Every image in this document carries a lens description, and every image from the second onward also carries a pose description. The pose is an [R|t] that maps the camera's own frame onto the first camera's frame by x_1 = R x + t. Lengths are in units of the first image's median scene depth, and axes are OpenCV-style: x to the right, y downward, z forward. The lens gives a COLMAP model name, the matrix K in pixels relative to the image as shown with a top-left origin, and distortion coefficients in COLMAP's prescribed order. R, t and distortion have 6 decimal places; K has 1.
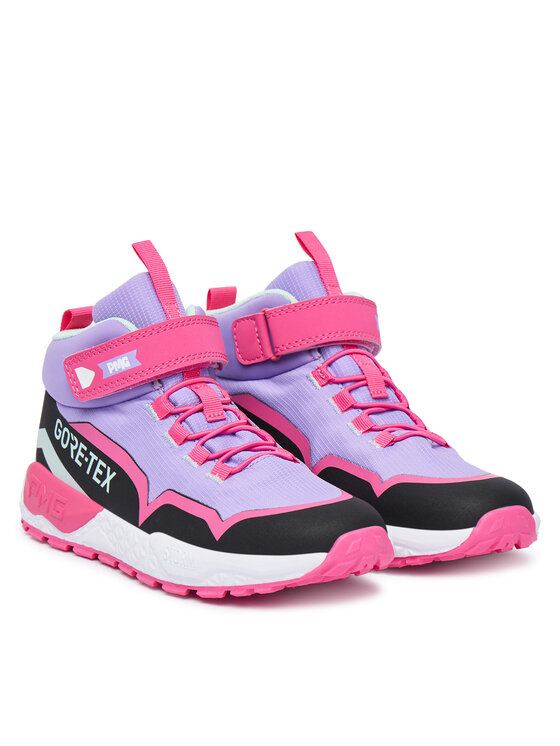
lens RADIAL K [[2178.7, 0, 280.0], [0, 2178.7, 373.0], [0, 0, 1]] dist [0.184435, 0.127776]
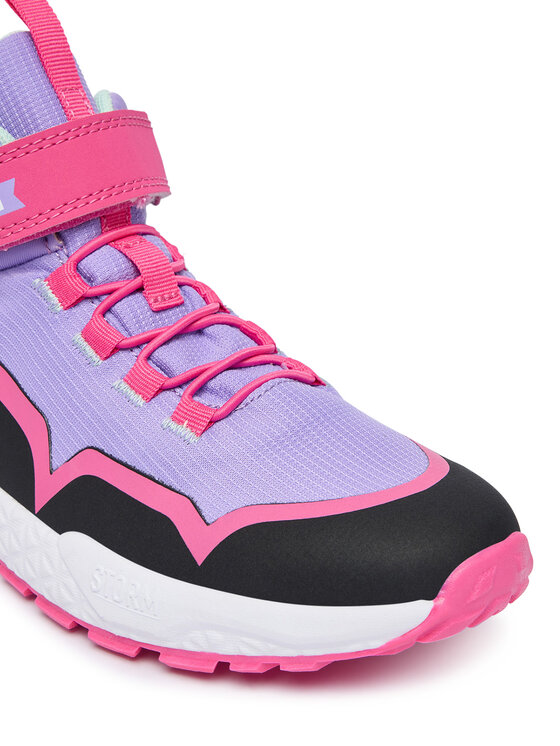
lens RADIAL K [[1462.9, 0, 280.0], [0, 1462.9, 373.0], [0, 0, 1]] dist [-0.006748, -0.271604]
pose [[0.988550, -0.034937, 0.146793, -0.055890], [0.008324, 0.983972, 0.178127, -0.027236], [-0.150664, -0.174865, 0.972997, 0.635295]]
